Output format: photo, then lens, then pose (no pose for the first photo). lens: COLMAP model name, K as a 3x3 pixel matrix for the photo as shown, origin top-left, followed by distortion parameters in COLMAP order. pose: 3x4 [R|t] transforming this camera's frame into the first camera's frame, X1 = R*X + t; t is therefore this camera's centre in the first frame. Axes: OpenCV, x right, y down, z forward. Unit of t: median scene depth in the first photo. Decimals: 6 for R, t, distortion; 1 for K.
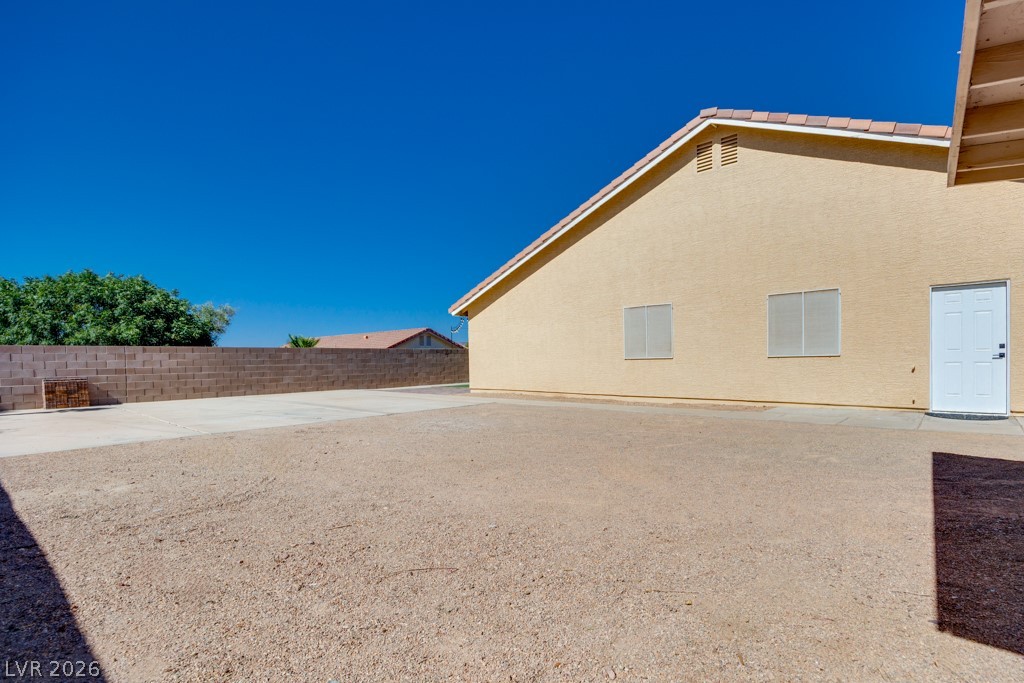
lens RADIAL K [[501.9, 0, 541.0], [0, 501.9, 359.5], [0, 0, 1]] dist [-0.016031, 0.000432]
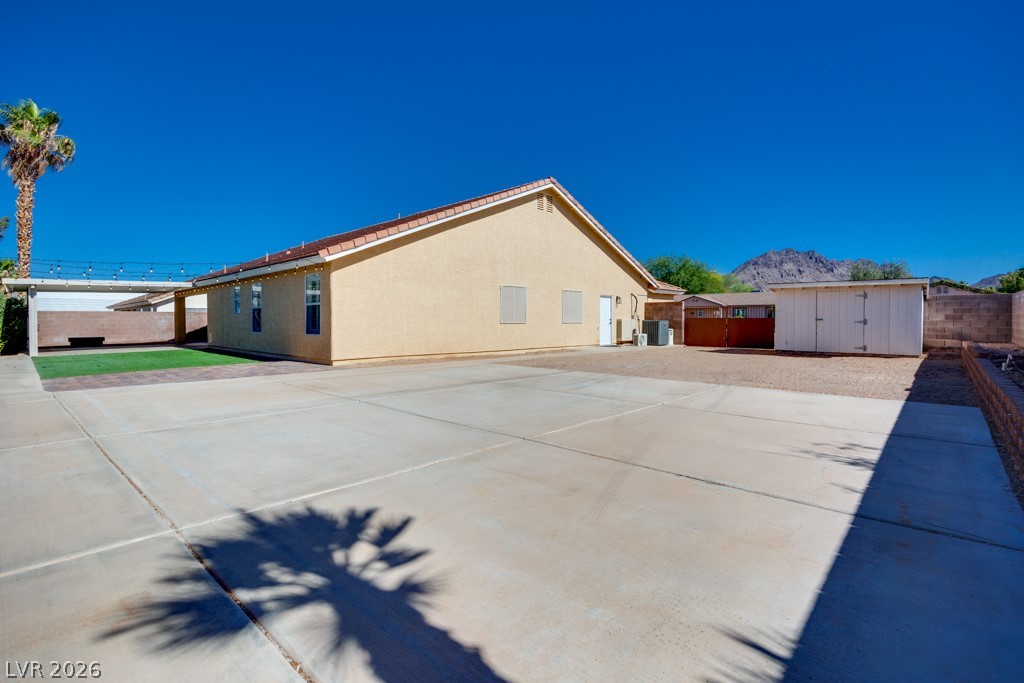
lens RADIAL K [[473.3, 0, 512.1], [0, 473.3, 322.0], [0, 0, 1]] dist [-0.013878, 0.000163]
pose [[0.053224, 0.016909, 0.998439, -0.776540], [0.004688, 0.999841, -0.017183, 0.012404], [-0.998572, 0.005596, 0.053136, 0.637306]]
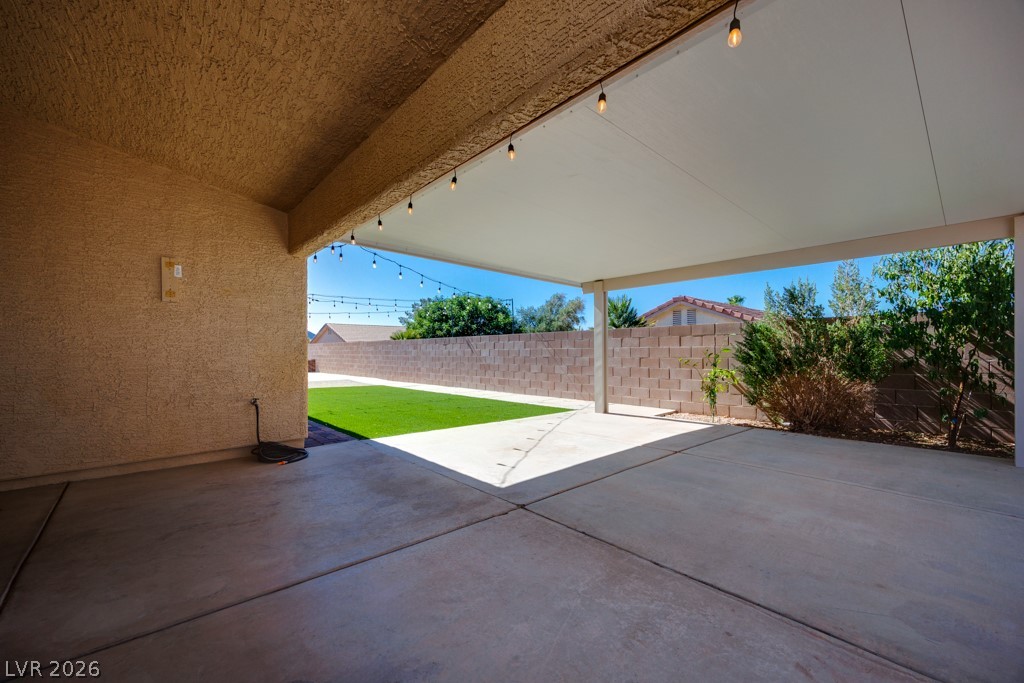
lens RADIAL K [[409.8, 0, 500.9], [0, 409.8, 352.3], [0, 0, 1]] dist [-0.002328, -0.000019]
pose [[-0.143453, 0.025530, -0.989328, 0.530032], [0.009791, 0.999655, 0.024377, -0.019200], [0.989609, -0.006190, -0.143653, 1.568163]]
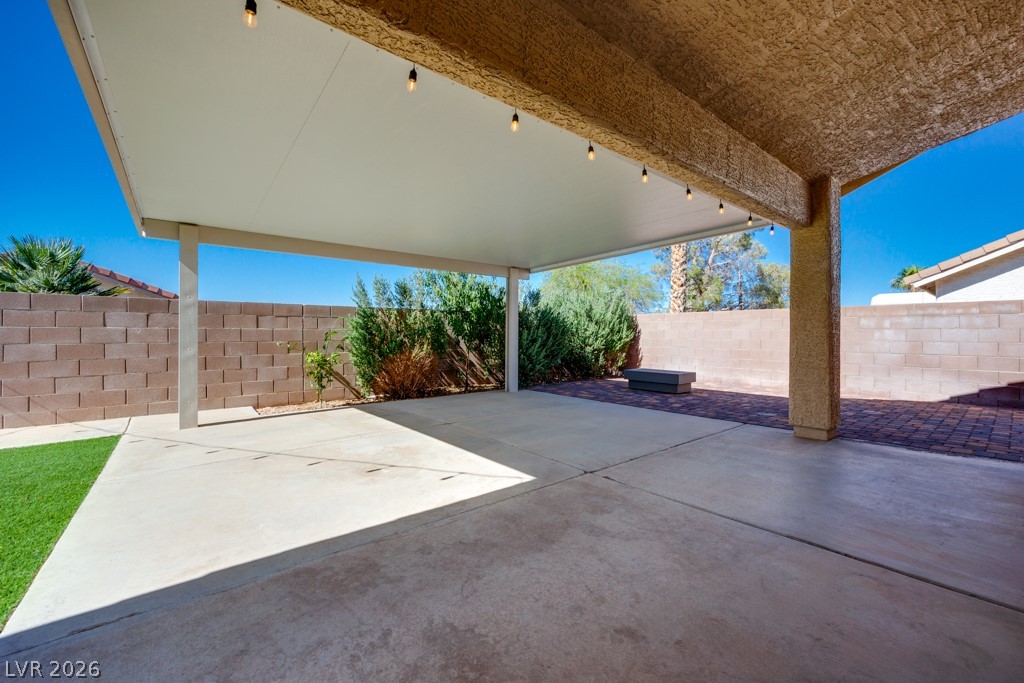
lens RADIAL K [[416.6, 0, 544.3], [0, 416.6, 336.1], [0, 0, 1]] dist [-0.005461, -0.000480]
pose [[0.989063, 0.024727, -0.145404, 0.368456], [-0.023738, 0.999682, 0.008536, -0.014926], [0.145569, -0.004991, 0.989336, 1.359362]]
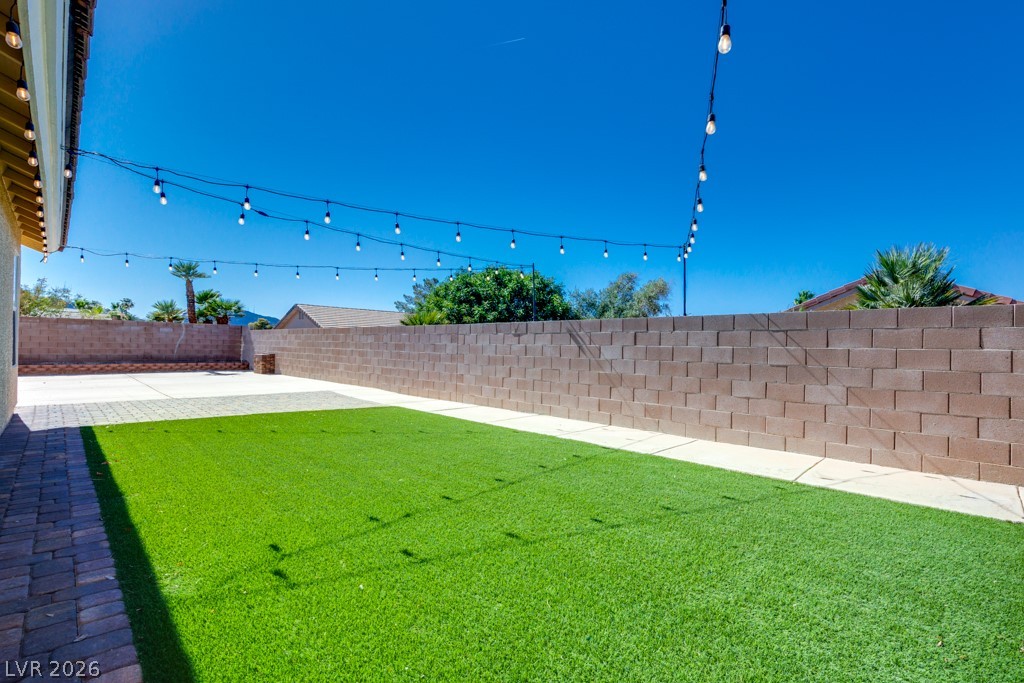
lens RADIAL K [[472.8, 0, 551.6], [0, 472.8, 352.1], [0, 0, 1]] dist [-0.003744, -0.000323]
pose [[-0.053694, 0.025832, -0.998223, 0.251212], [-0.020183, 0.999433, 0.026949, -0.011486], [0.998353, 0.021594, -0.053142, 1.407524]]
